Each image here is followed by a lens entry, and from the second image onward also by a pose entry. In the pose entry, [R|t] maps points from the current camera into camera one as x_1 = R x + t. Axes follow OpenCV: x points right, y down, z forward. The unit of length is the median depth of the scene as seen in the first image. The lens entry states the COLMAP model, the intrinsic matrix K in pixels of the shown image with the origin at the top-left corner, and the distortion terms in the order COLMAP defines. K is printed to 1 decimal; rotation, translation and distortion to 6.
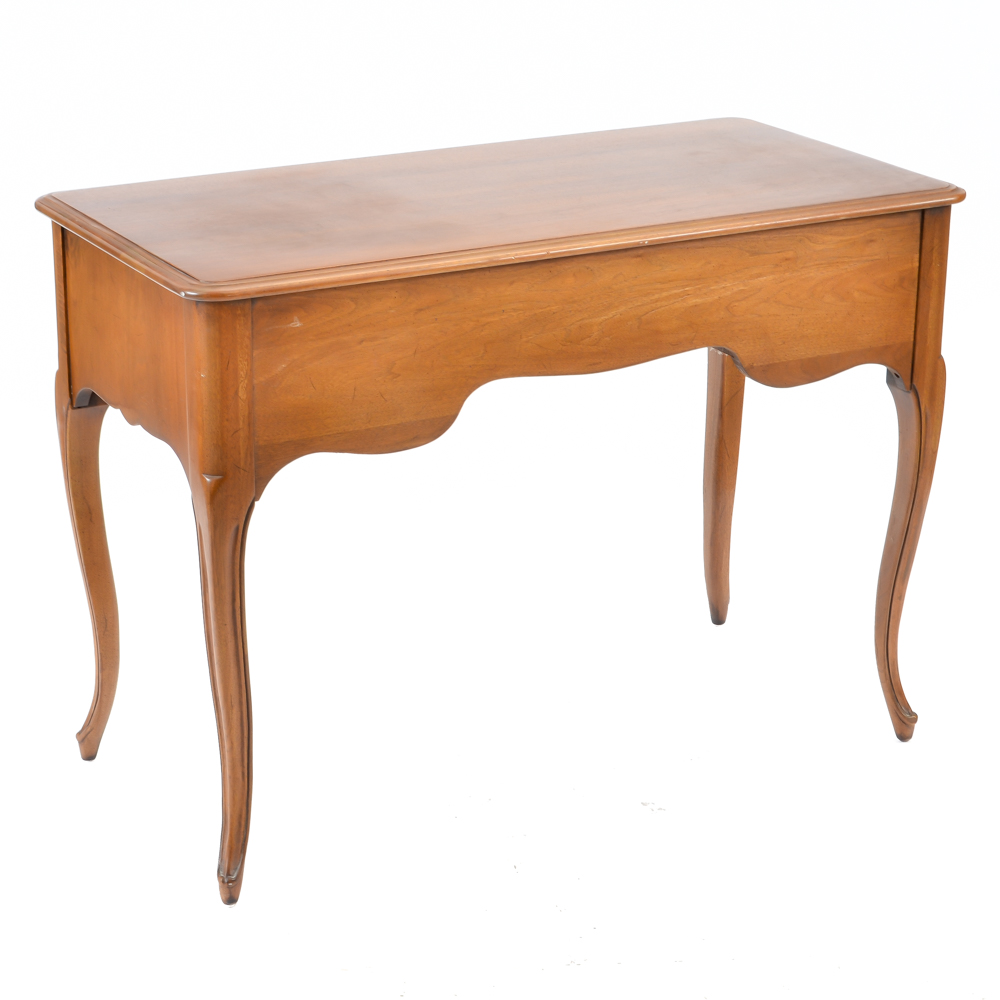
lens RADIAL K [[2609.9, 0, 500.0], [0, 2609.9, 500.0], [0, 0, 1]] dist [-0.017905, -0.161404]
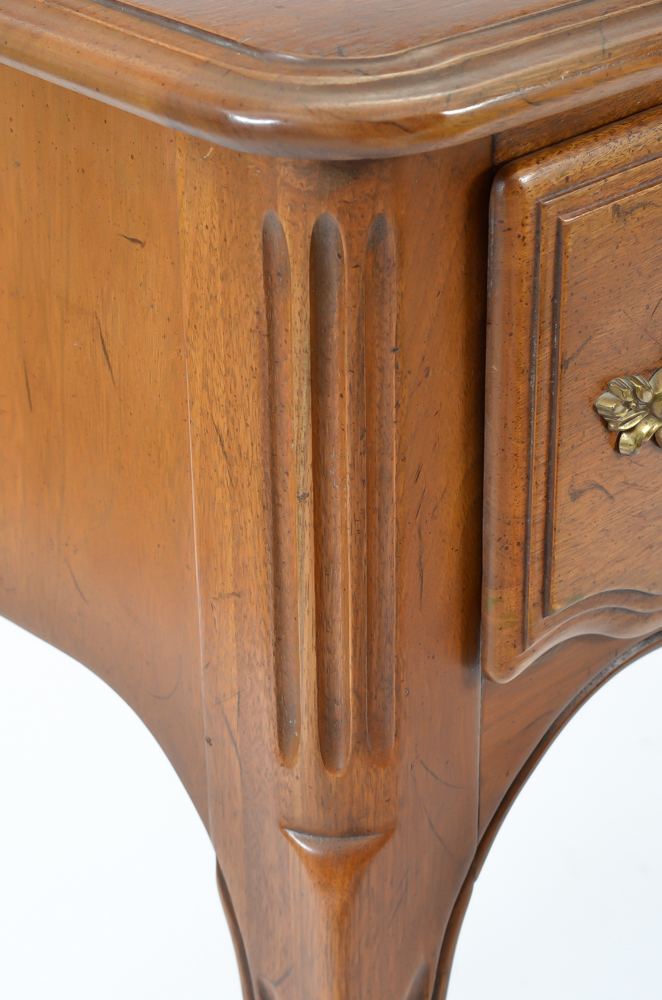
lens RADIAL K [[2116.2, 0, 331.0], [0, 2116.2, 500.0], [0, 0, 1]] dist [-0.018566, 0.097385]
pose [[0.978019, -0.118755, 0.171395, -0.126784], [0.092402, 0.983693, 0.154306, -0.065630], [-0.186925, -0.135077, 0.973043, 0.724808]]
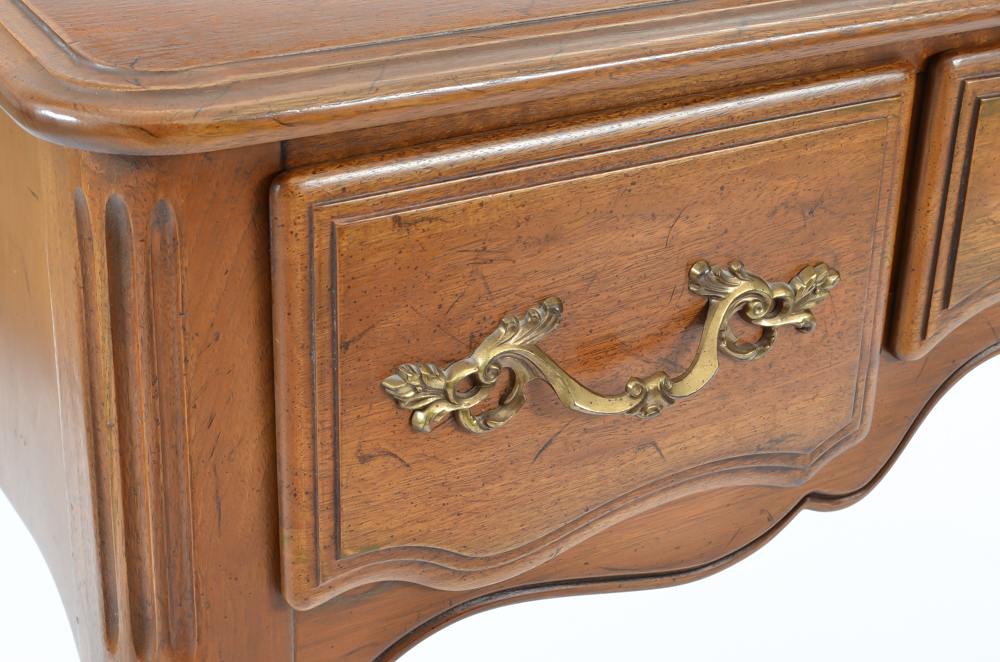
lens RADIAL K [[1950.0, 0, 500.0], [0, 1950.0, 331.0], [0, 0, 1]] dist [0.002388, 0.035091]
pose [[0.999699, 0.024483, -0.001308, -0.062920], [-0.024207, 0.994064, 0.106071, -0.069485], [0.003897, -0.106007, 0.994358, 0.706805]]
